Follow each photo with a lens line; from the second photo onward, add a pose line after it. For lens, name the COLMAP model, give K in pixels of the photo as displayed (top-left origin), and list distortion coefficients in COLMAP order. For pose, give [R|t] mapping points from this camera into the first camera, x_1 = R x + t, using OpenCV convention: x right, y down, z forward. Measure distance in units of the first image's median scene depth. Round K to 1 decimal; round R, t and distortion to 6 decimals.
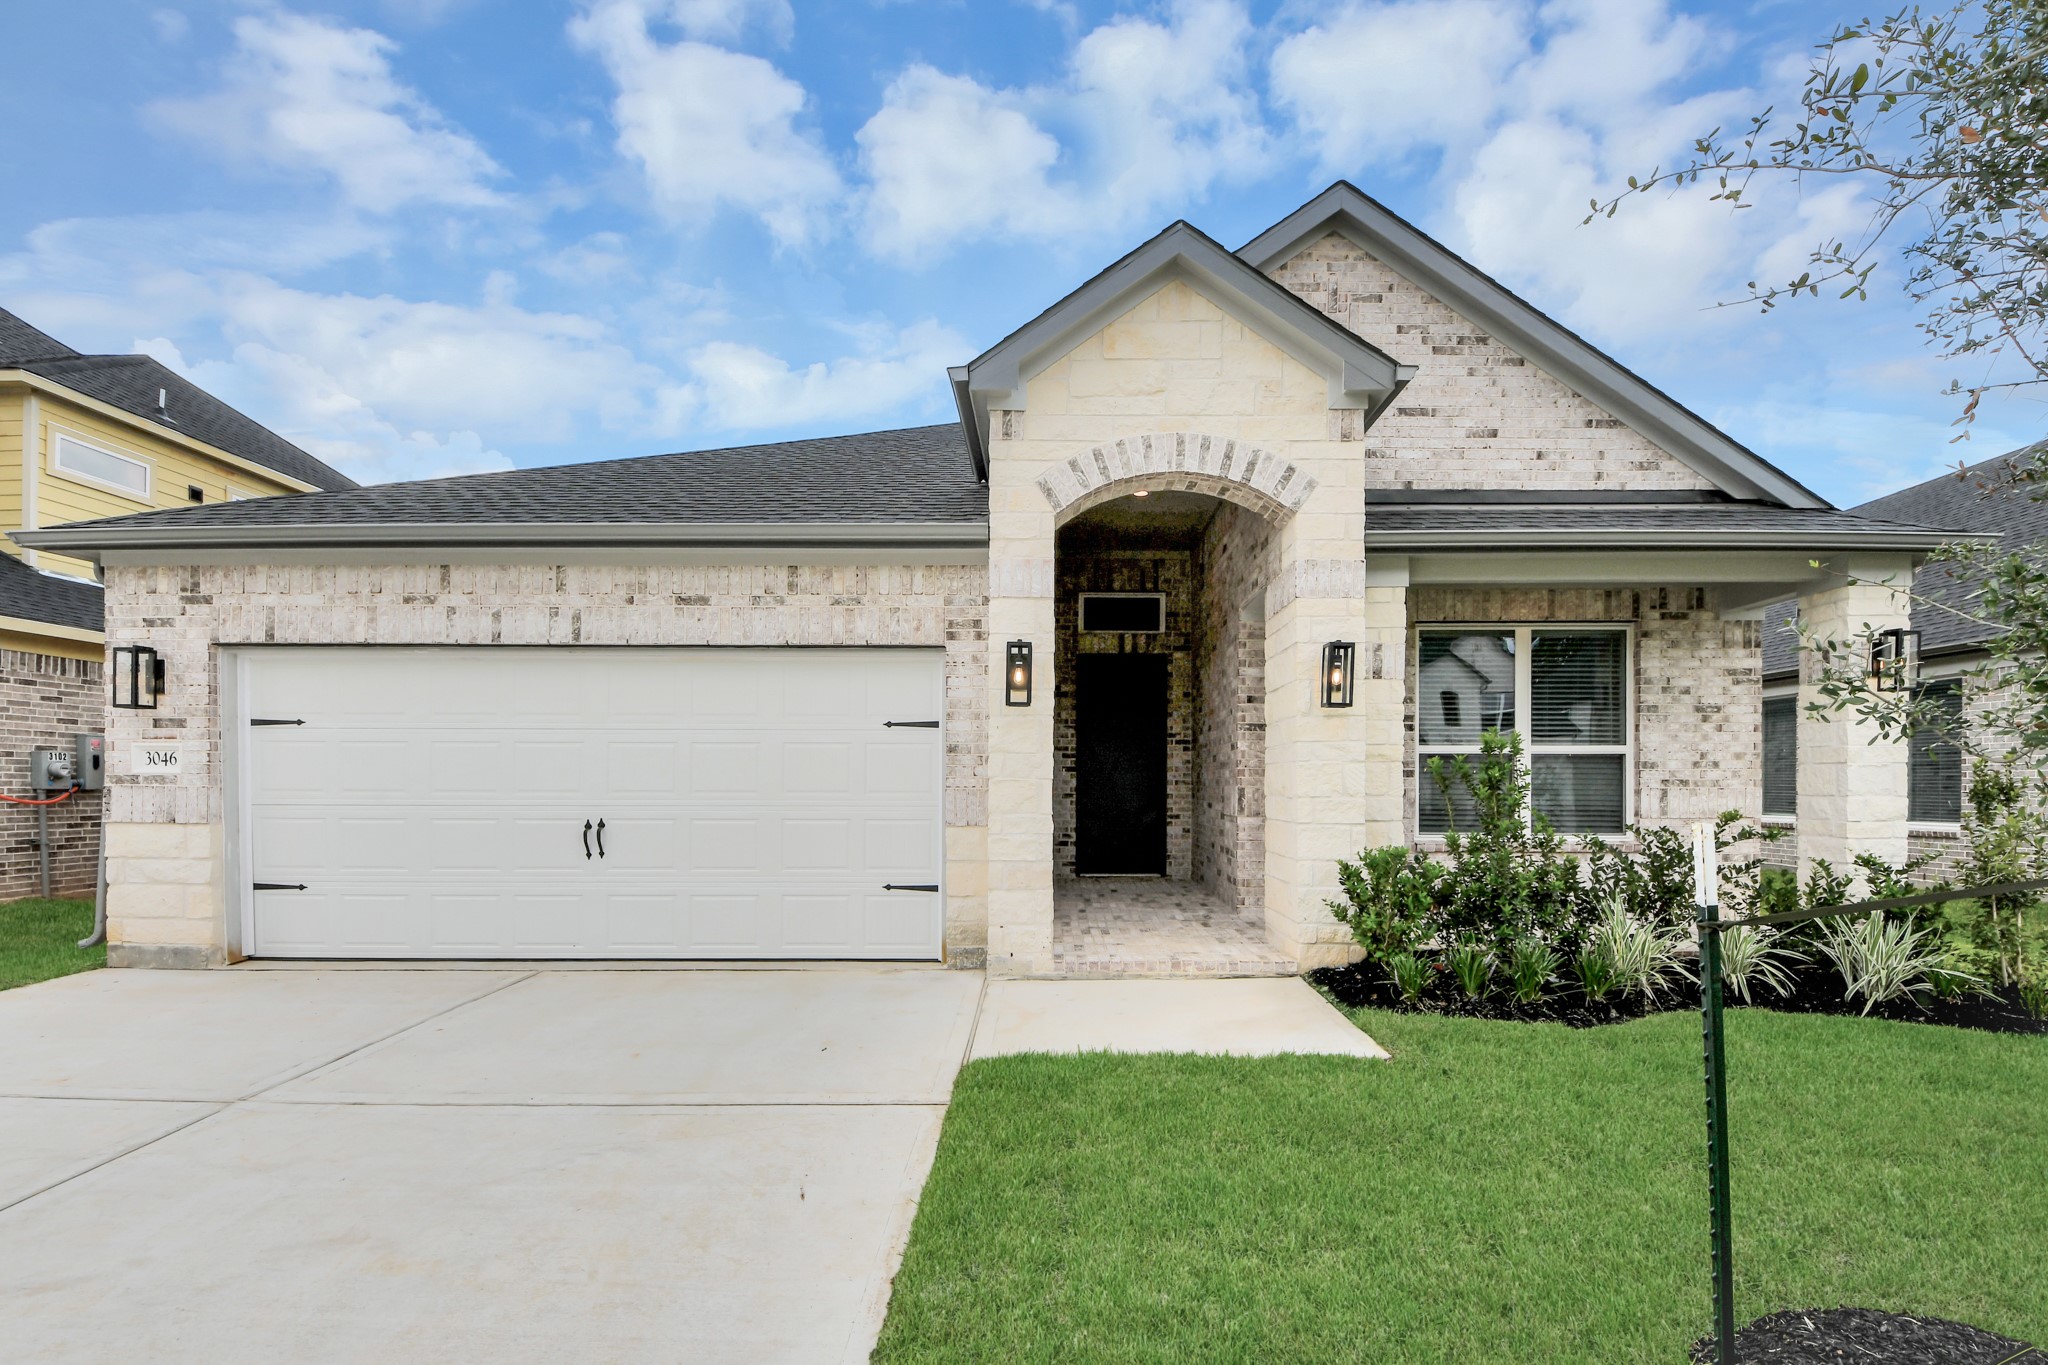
lens RADIAL K [[854.9, 0, 1024.0], [0, 854.9, 682.5], [0, 0, 1]] dist [0.033662, -0.000158]
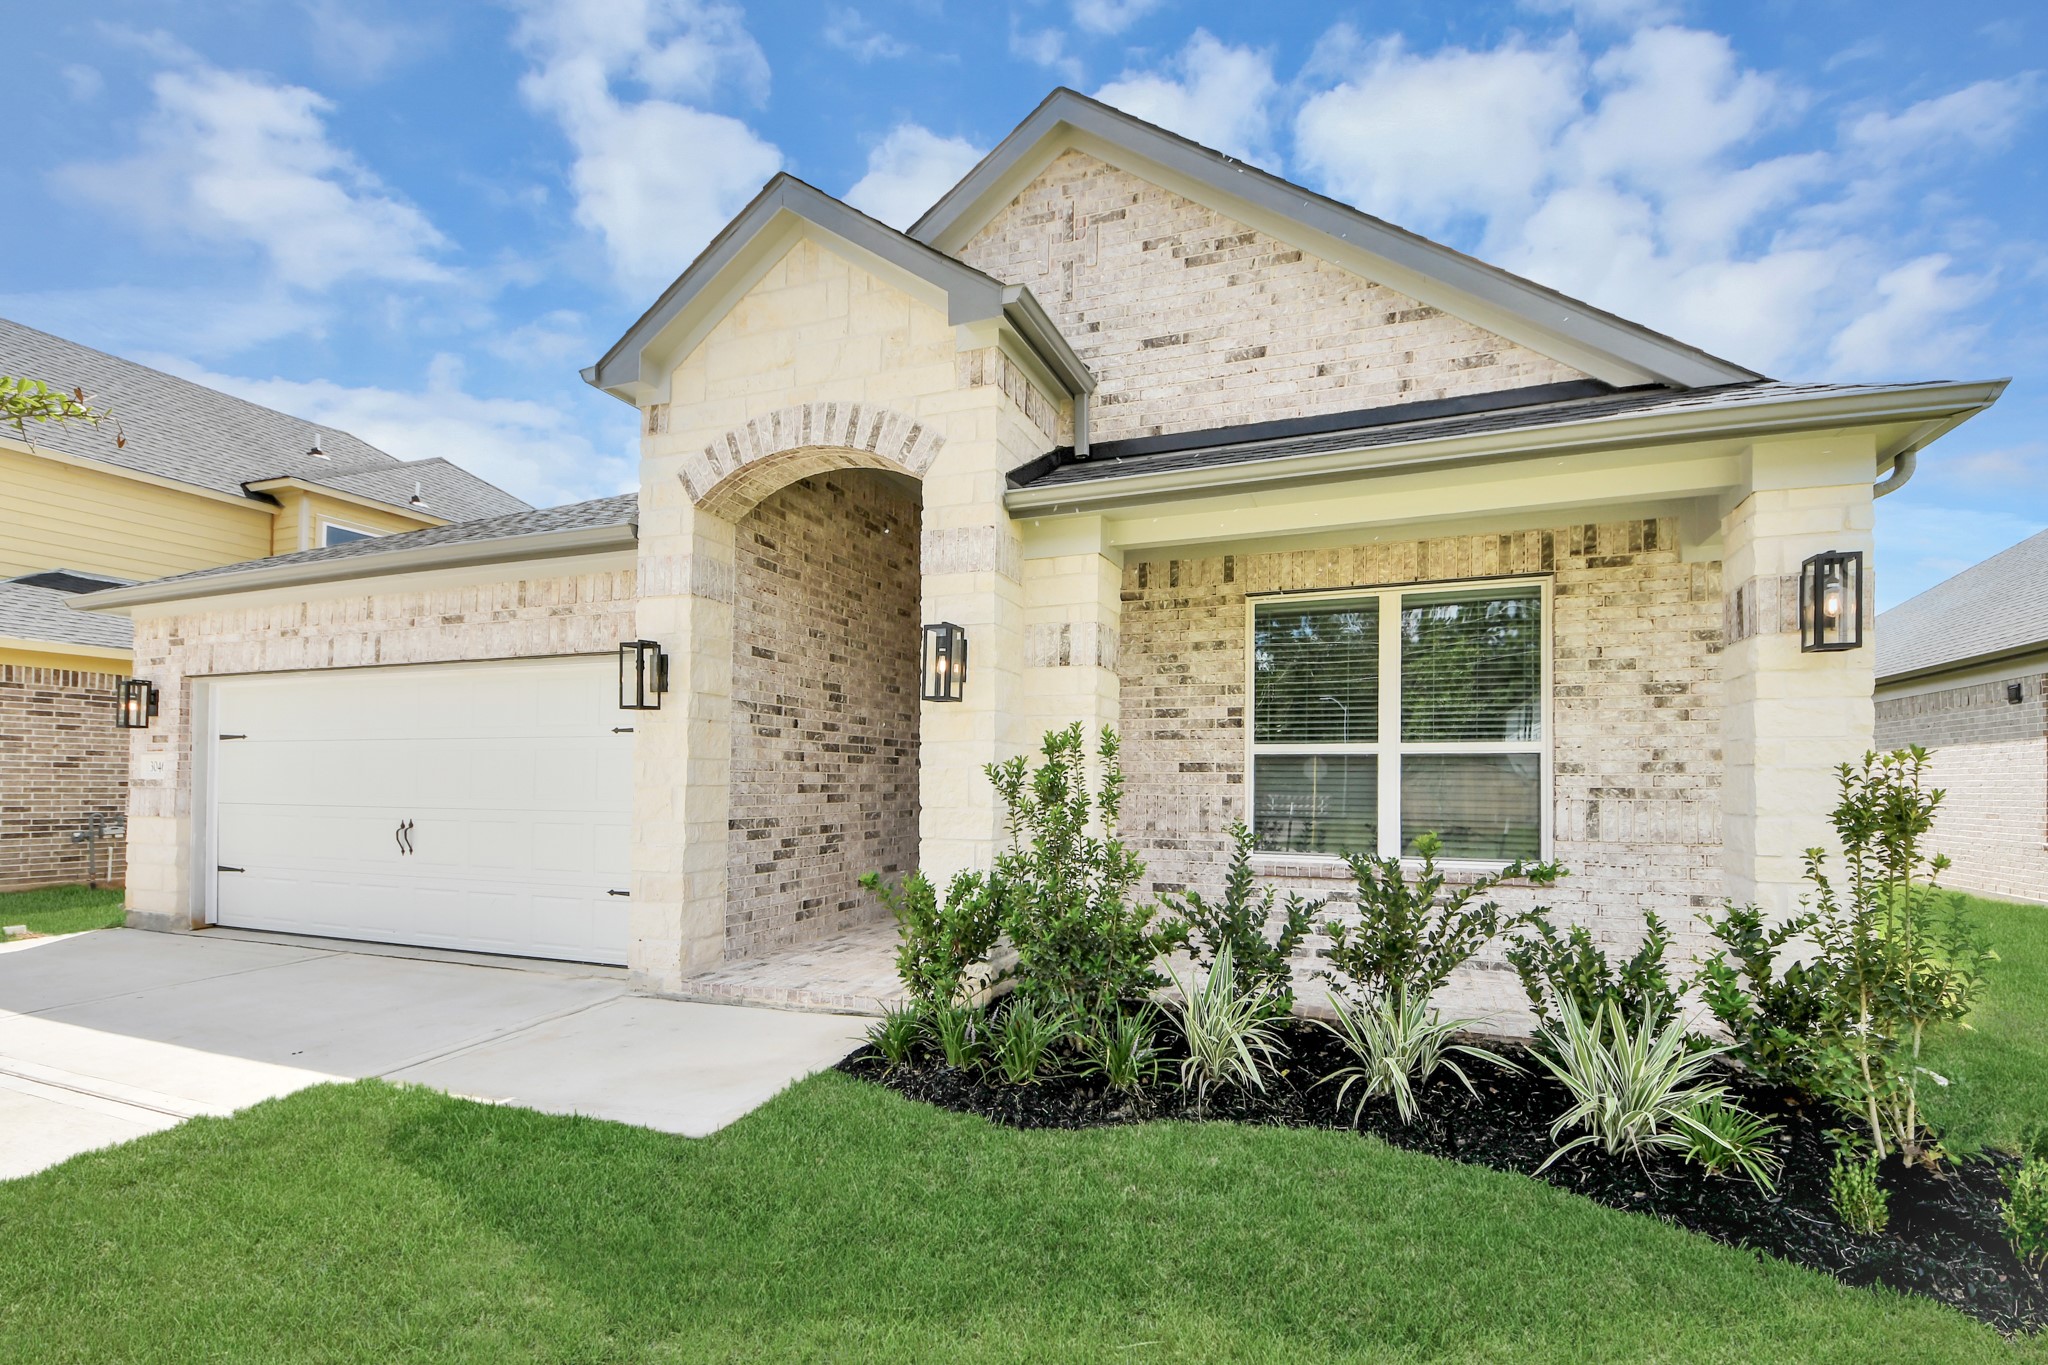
lens RADIAL K [[803.5, 0, 1025.1], [0, 803.5, 677.6], [0, 0, 1]] dist [0.036971, -0.000118]
pose [[0.947222, -0.036822, -0.318456, 0.564117], [0.032803, 0.999300, -0.017976, 0.018194], [0.318895, 0.006581, 0.947767, 0.225432]]
